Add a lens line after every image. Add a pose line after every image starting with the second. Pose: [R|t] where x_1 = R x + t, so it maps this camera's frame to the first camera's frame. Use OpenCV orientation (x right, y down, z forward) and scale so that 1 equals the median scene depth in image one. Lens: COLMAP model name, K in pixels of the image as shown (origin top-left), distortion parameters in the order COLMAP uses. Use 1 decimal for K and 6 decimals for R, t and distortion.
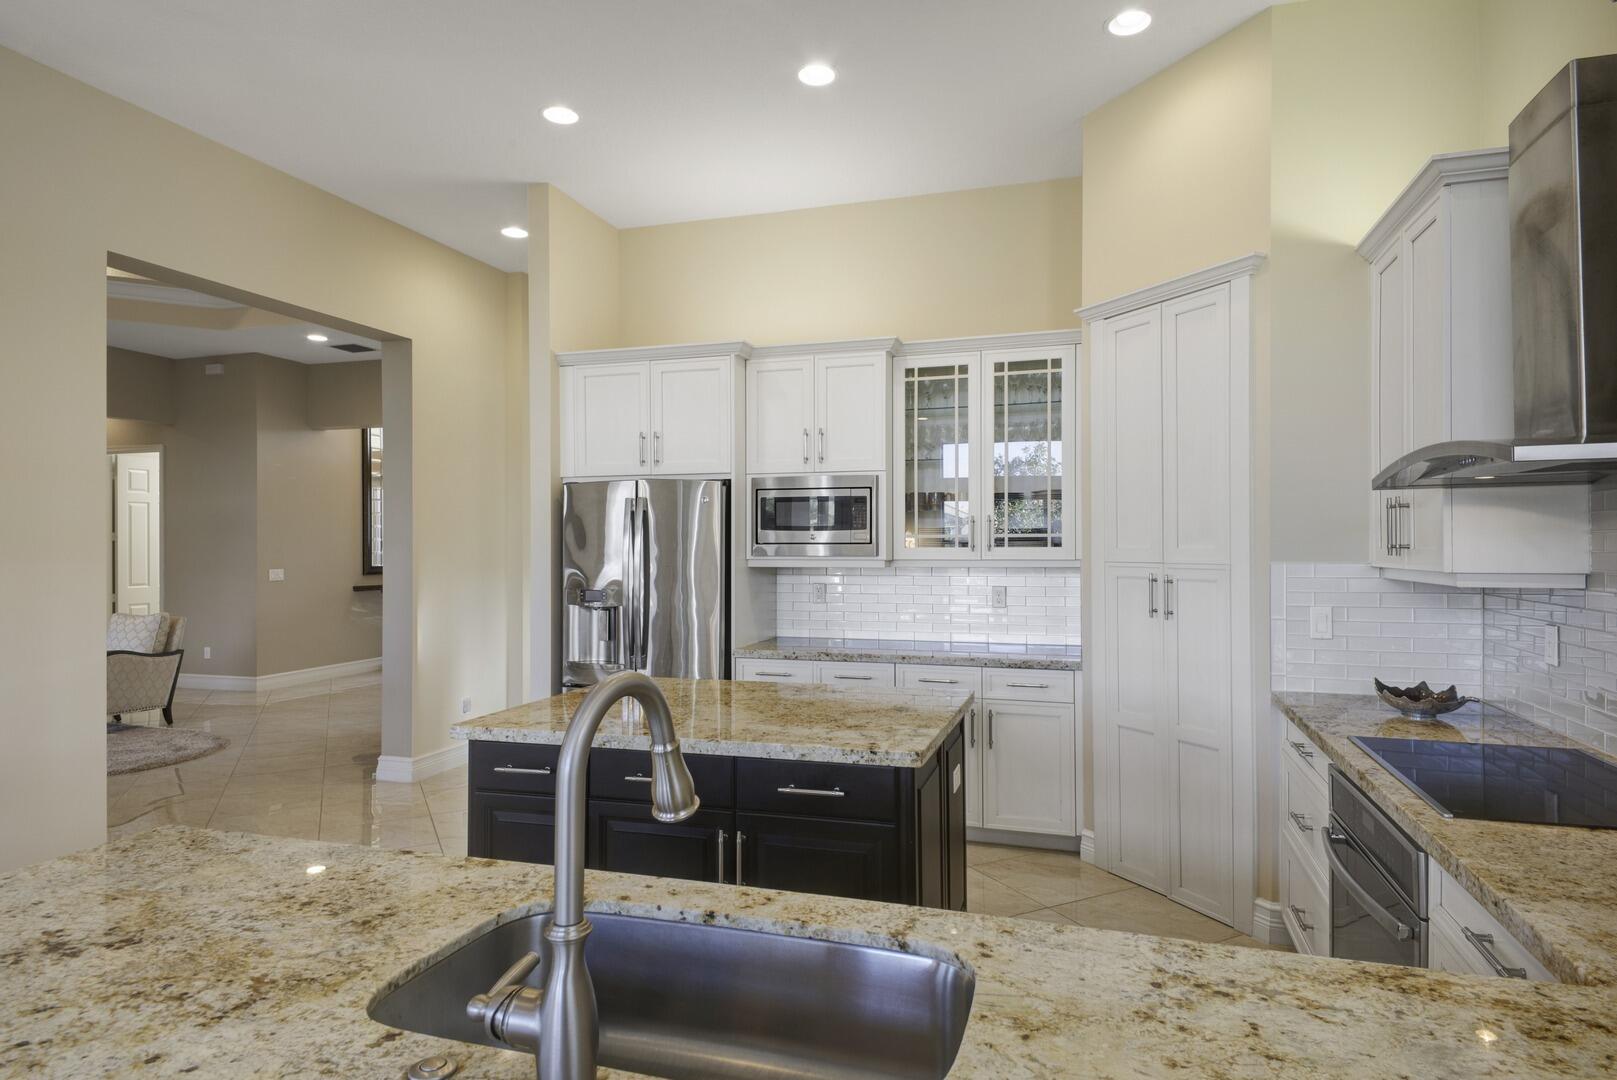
lens RADIAL K [[878.5, 0, 845.2], [0, 878.5, 538.9], [0, 0, 1]] dist [0.021381, -0.003842]
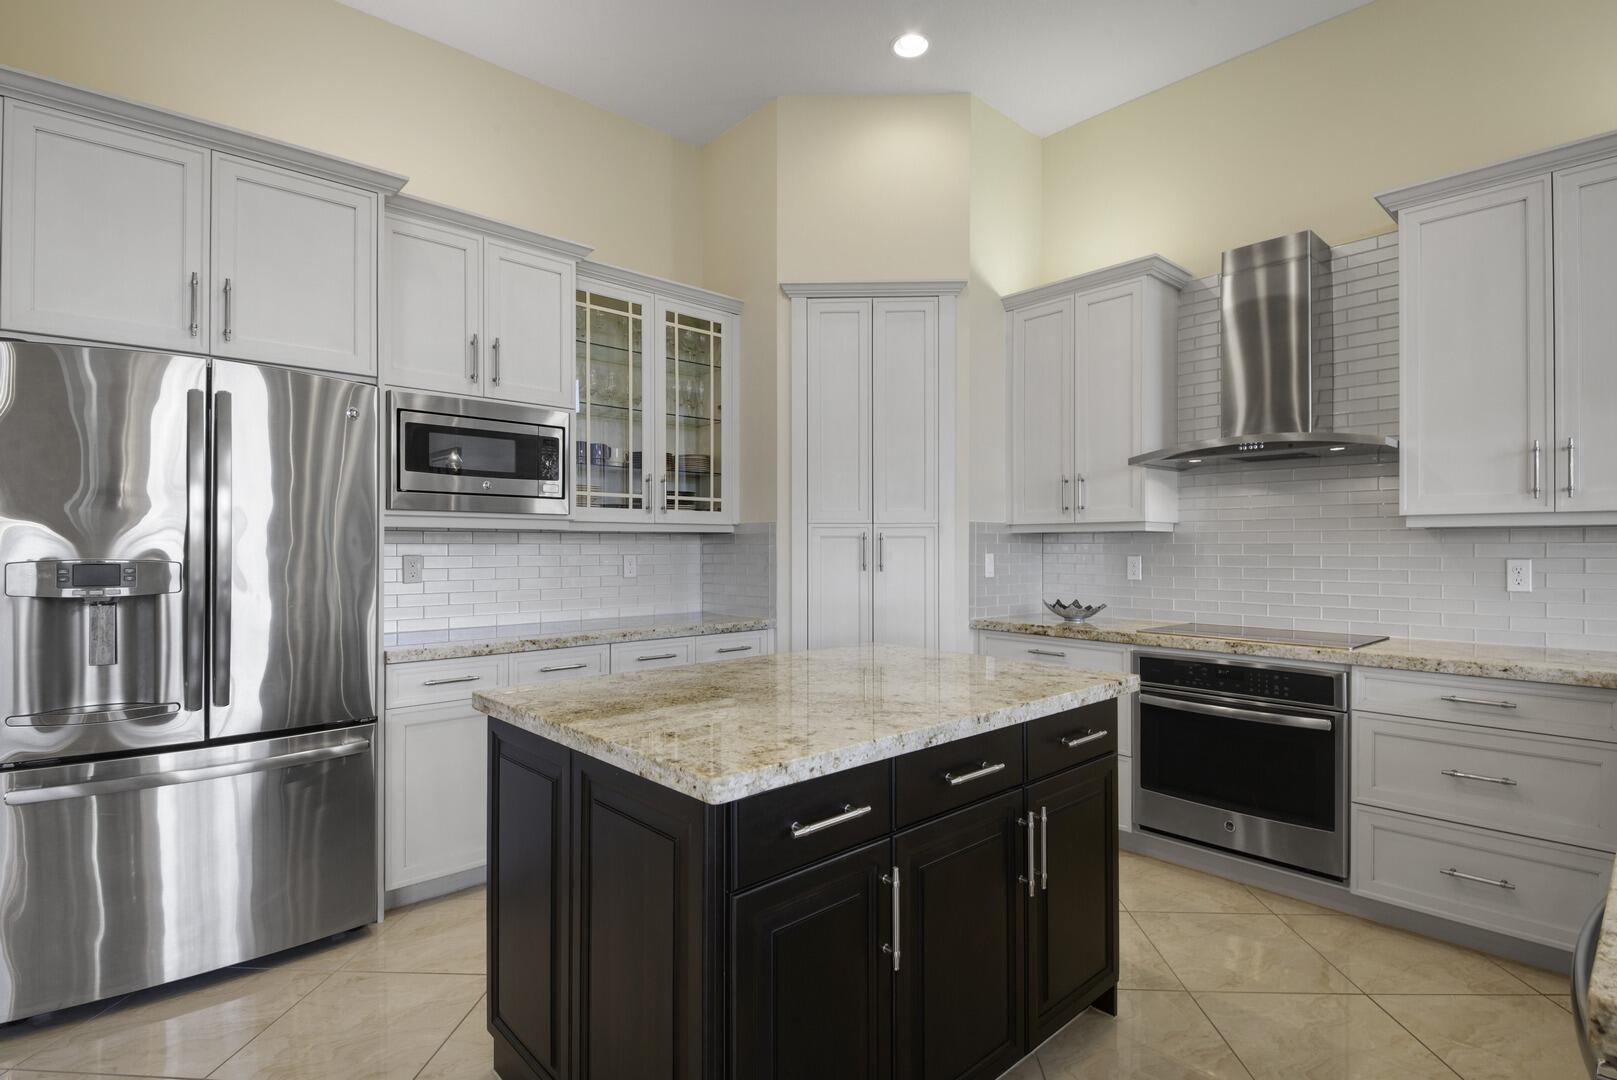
lens RADIAL K [[798.1, 0, 827.1], [0, 798.1, 550.2], [0, 0, 1]] dist [-0.001555, -0.012844]
pose [[0.512205, -0.003296, 0.858857, -0.470787], [-0.005962, 0.999955, 0.007393, 0.045233], [-0.858842, -0.008908, 0.512162, 0.426024]]
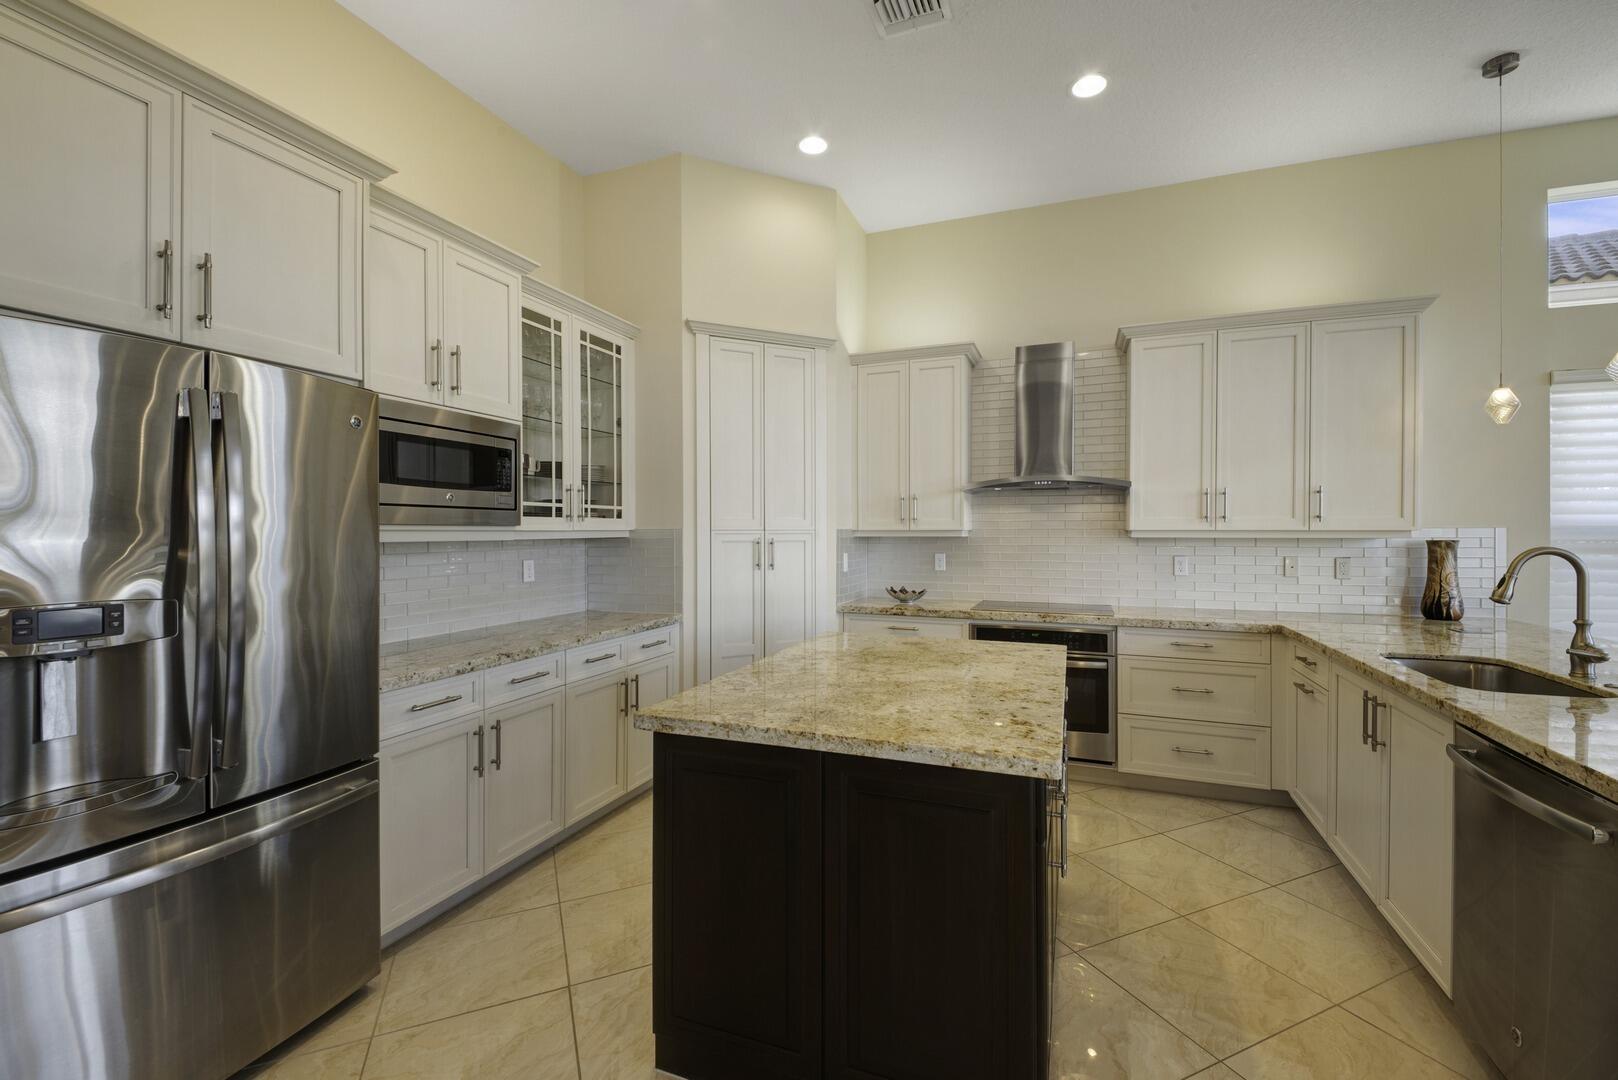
lens RADIAL K [[660.6, 0, 841.7], [0, 660.6, 540.0], [0, 0, 1]] dist [0.010738, -0.001928]
pose [[0.068855, -0.011638, 0.997559, -0.556974], [-0.005756, 0.999911, 0.012063, 0.024033], [-0.997610, -0.006572, 0.068782, 0.663062]]
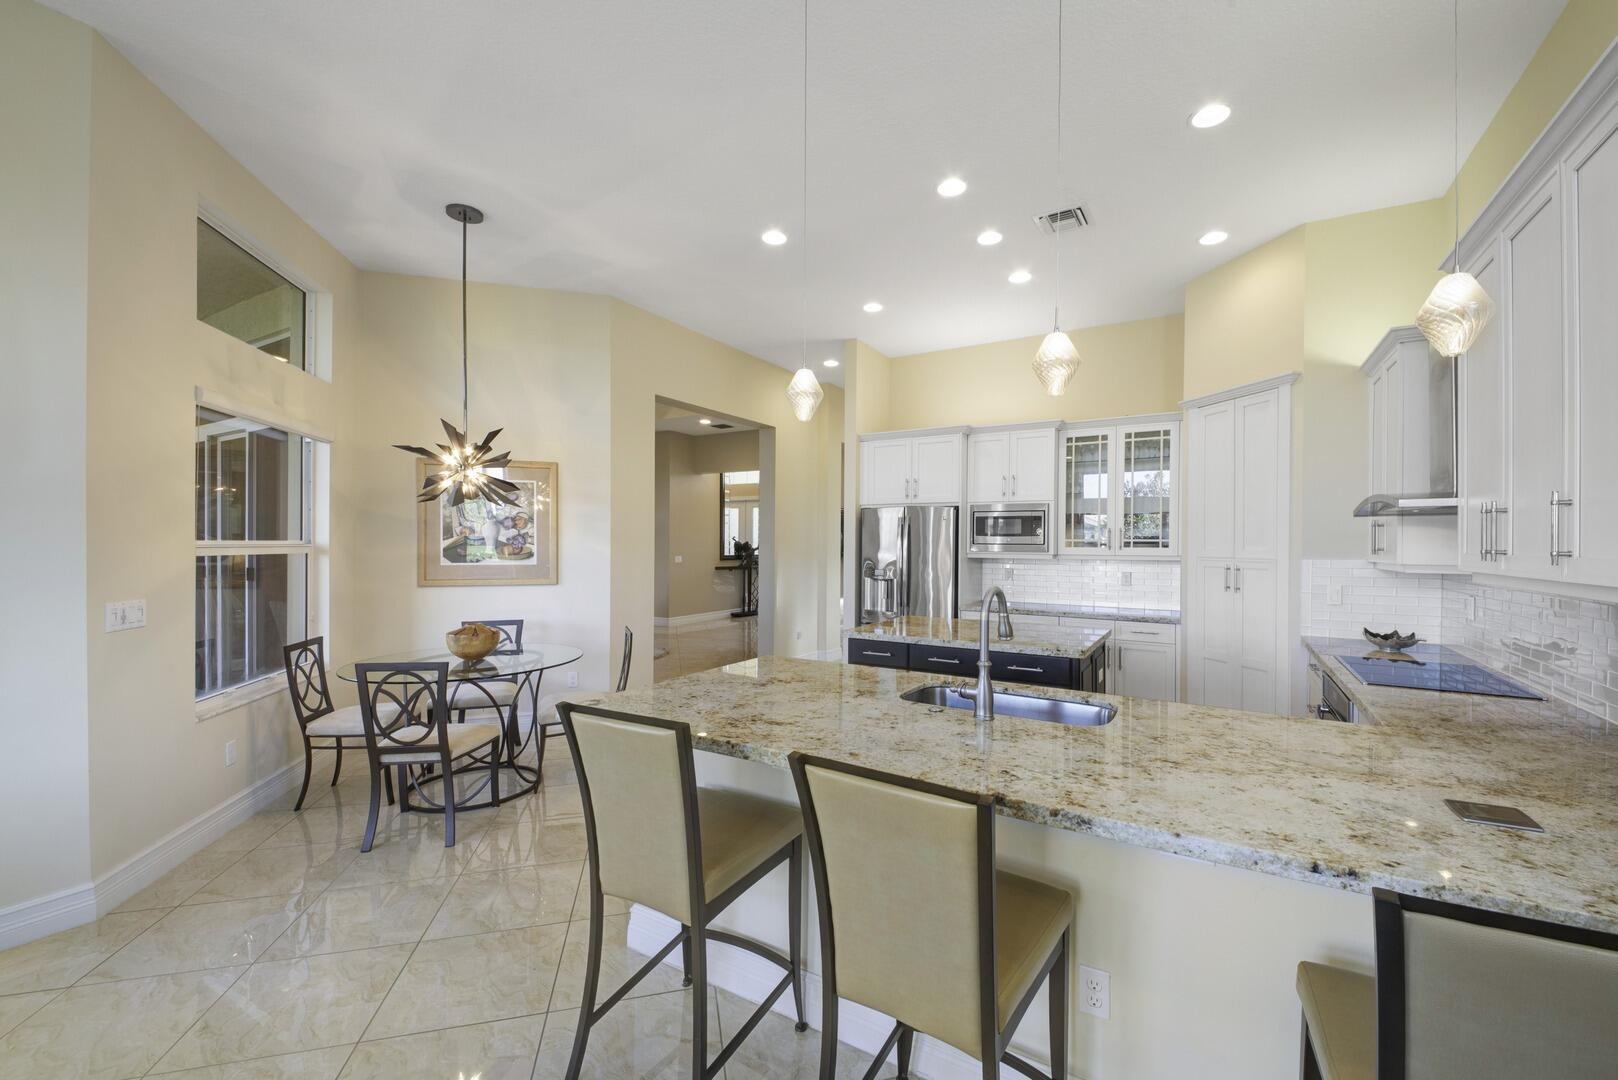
lens RADIAL K [[660.6, 0, 853.5], [0, 660.6, 542.9], [0, 0, 1]] dist [0.010738, -0.001928]
pose [[0.976293, 0.010016, -0.216220, -0.052273], [-0.009051, 0.999944, 0.005450, -0.001286], [0.216263, -0.003364, 0.976329, -0.293743]]
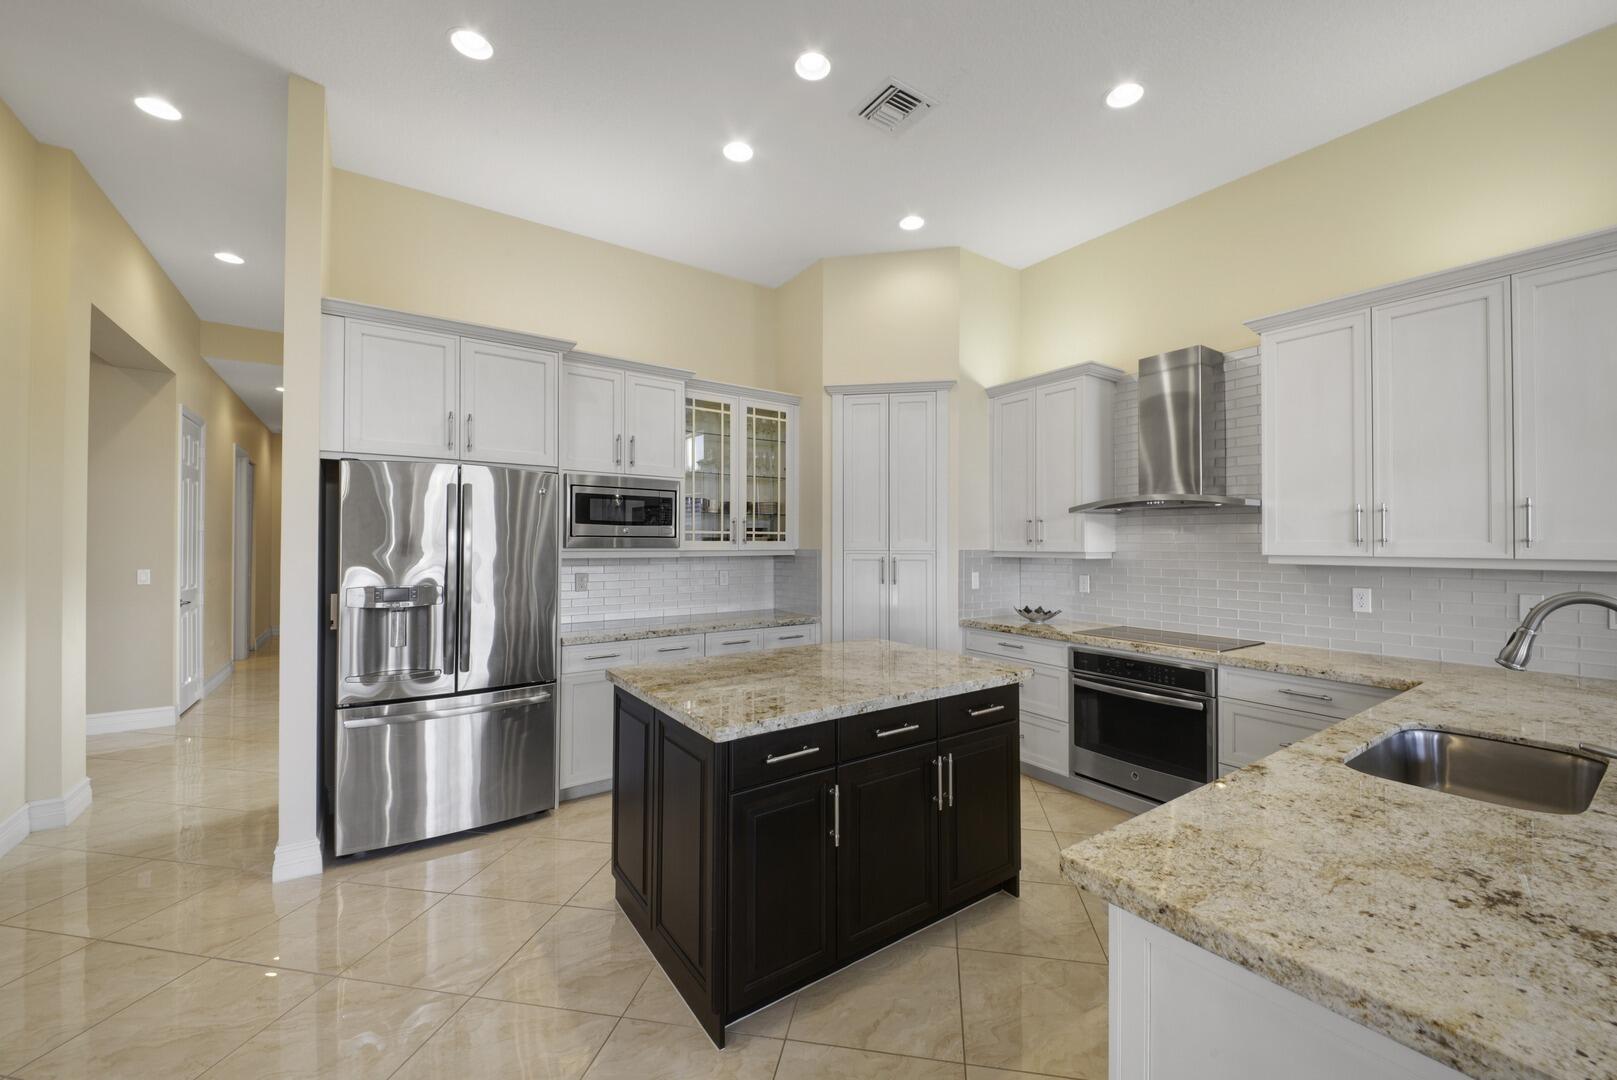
lens RADIAL K [[620.2, 0, 827.6], [0, 620.2, 542.9], [0, 0, 1]] dist [0.008636, -0.001644]
pose [[0.612637, 0.005894, 0.790343, -0.519674], [-0.009599, 0.999954, -0.000017, 0.010714], [-0.790306, -0.007576, 0.612665, 0.312299]]
